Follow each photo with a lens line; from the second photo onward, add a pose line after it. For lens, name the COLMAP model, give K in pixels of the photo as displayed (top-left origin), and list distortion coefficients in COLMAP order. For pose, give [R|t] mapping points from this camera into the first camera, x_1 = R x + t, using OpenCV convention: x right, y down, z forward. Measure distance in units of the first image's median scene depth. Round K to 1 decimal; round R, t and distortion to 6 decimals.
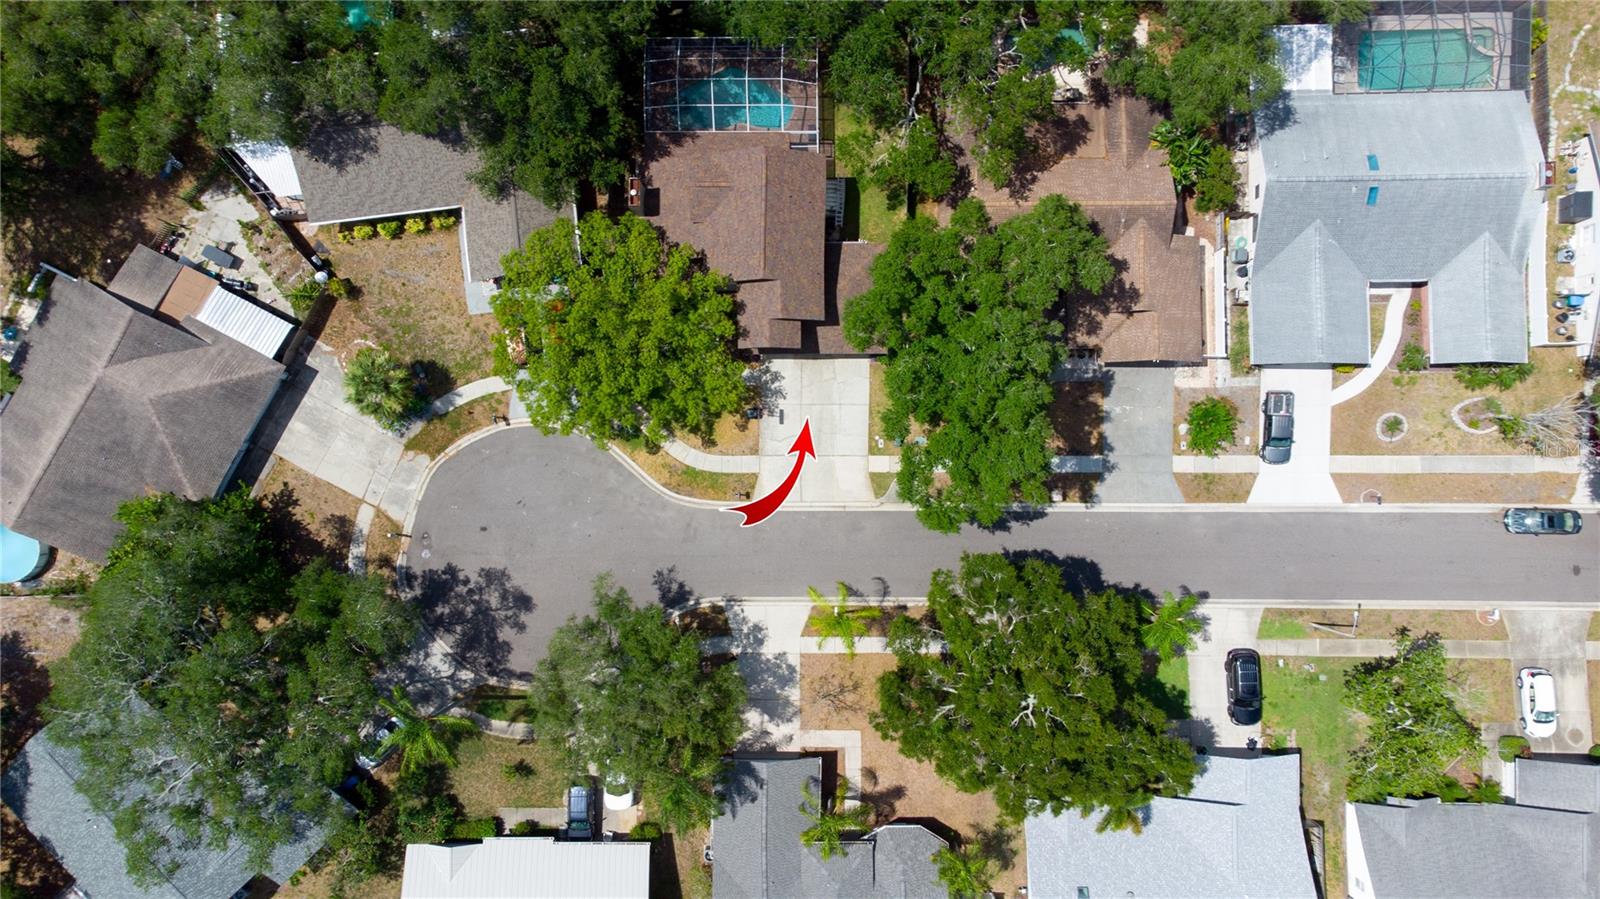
lens RADIAL K [[1205.6, 0, 800.0], [0, 1205.6, 449.5], [0, 0, 1]] dist [-0.005870, 0.603849]
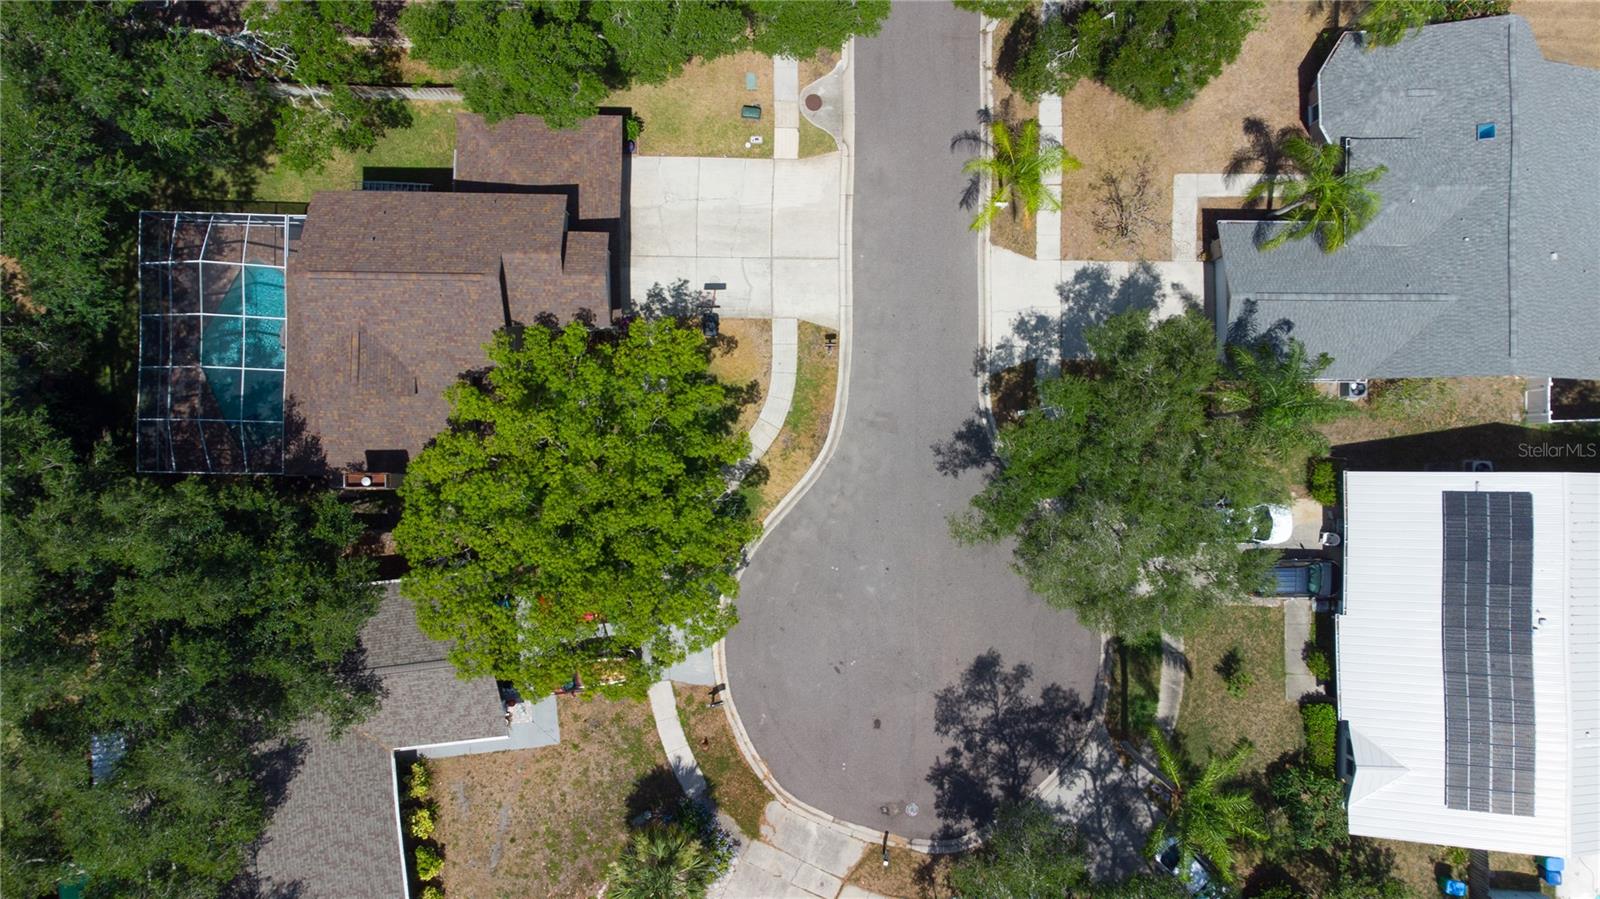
lens RADIAL K [[1198.3, 0, 800.0], [0, 1198.3, 449.5], [0, 0, 1]] dist [0.086166, 0.001059]
pose [[0.005415, -0.998770, 0.049283, -0.141945], [0.999971, 0.005676, 0.005162, 0.018128], [-0.005436, 0.049254, 0.998771, 0.319157]]
